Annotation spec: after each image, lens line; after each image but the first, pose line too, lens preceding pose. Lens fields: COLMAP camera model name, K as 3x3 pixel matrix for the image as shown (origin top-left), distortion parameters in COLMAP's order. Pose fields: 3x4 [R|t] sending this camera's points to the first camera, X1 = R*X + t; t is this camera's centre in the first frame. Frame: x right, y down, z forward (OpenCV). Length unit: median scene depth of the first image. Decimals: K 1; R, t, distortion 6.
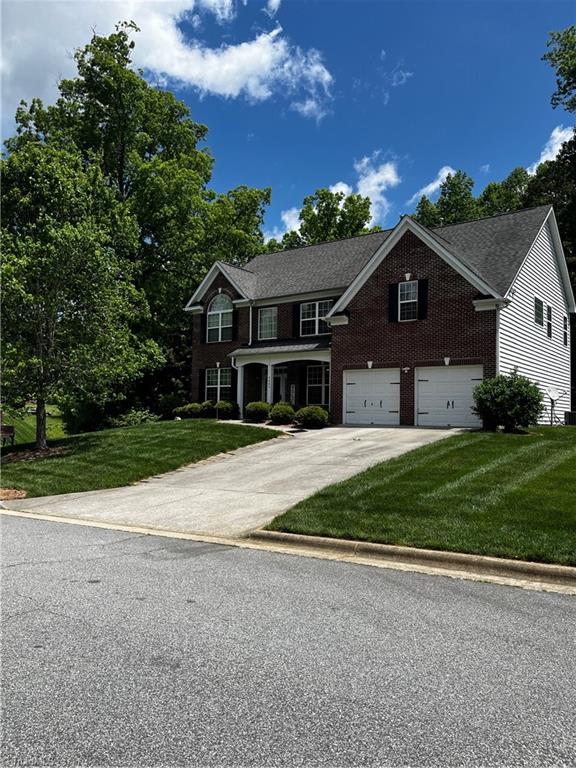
lens RADIAL K [[562.9, 0, 288.0], [0, 562.9, 384.0], [0, 0, 1]] dist [0.007789, -0.002316]
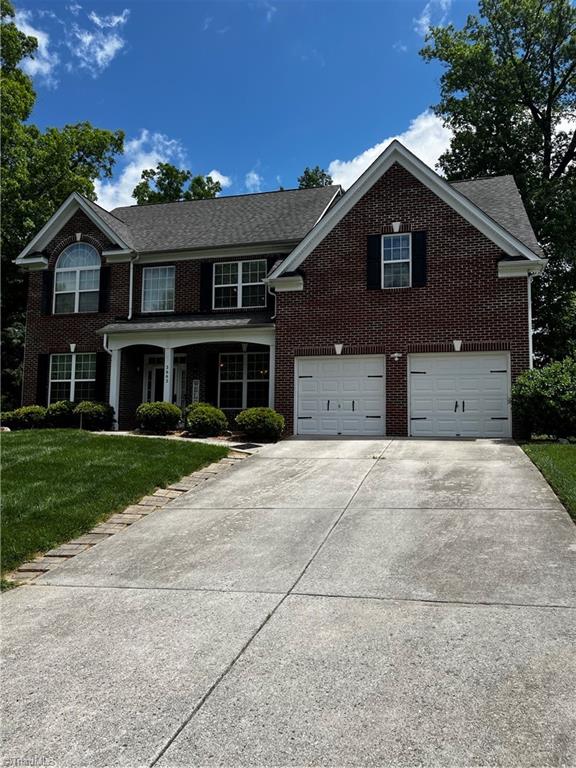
lens RADIAL K [[562.9, 0, 288.0], [0, 562.9, 384.0], [0, 0, 1]] dist [0.007789, -0.002316]
pose [[0.932397, 0.029392, 0.360239, -0.139694], [-0.017365, 0.999180, -0.036577, 0.030667], [-0.361018, 0.027849, 0.932143, 0.331505]]
